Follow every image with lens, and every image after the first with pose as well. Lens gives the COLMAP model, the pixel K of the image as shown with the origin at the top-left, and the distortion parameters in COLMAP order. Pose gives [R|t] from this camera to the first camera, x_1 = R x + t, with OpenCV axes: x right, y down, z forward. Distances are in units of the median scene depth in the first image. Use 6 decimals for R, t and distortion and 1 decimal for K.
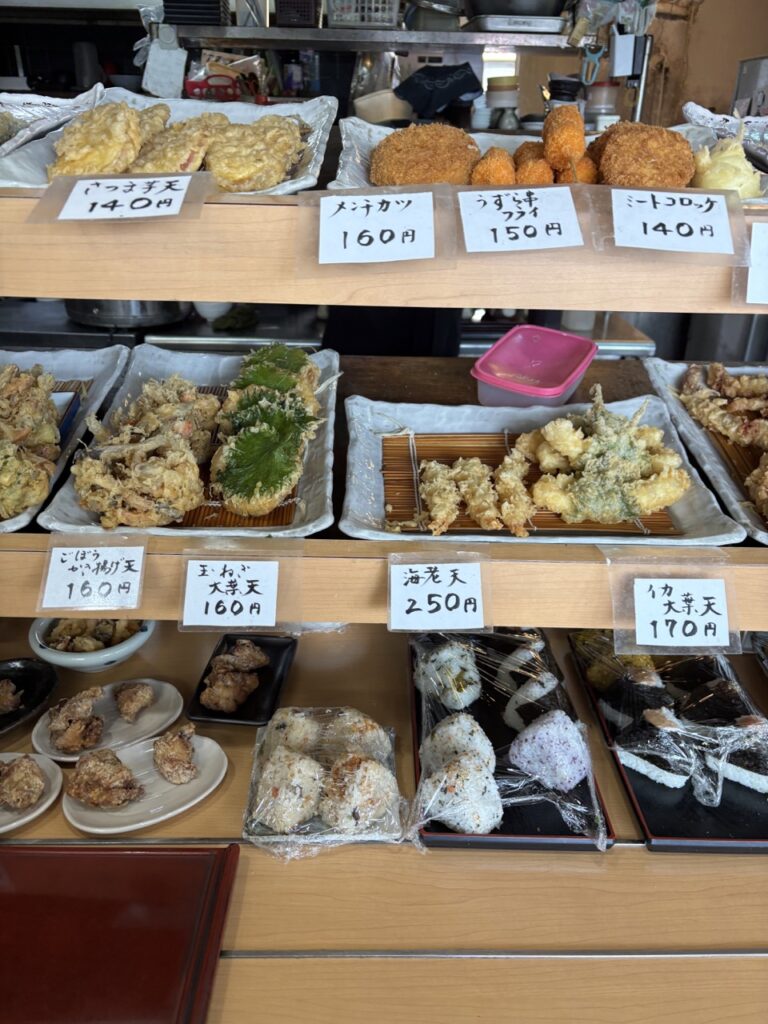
lens RADIAL K [[772.1, 0, 387.6], [0, 772.1, 509.6], [0, 0, 1]] dist [0.062616, -0.074108]
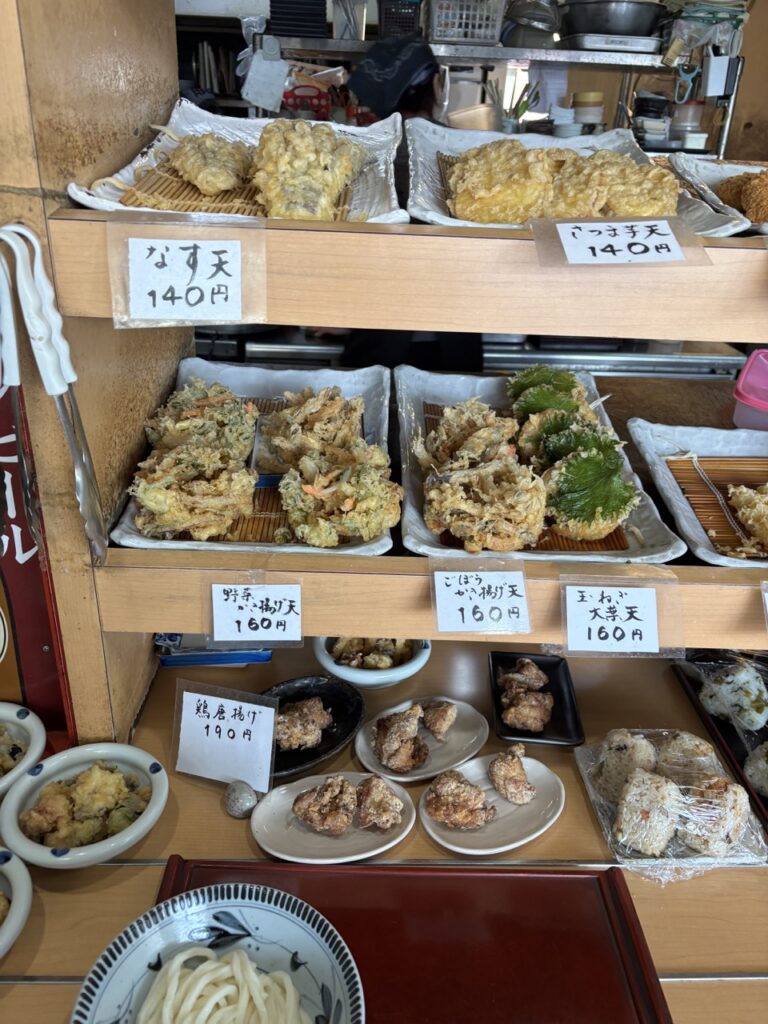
lens RADIAL K [[772.9, 0, 380.8], [0, 772.9, 497.6], [0, 0, 1]] dist [0.051837, -0.058385]
pose [[0.999722, 0.010679, 0.021042, -0.466297], [-0.010372, 0.999839, -0.014647, -0.029694], [-0.021195, 0.014425, 0.999671, -0.014726]]
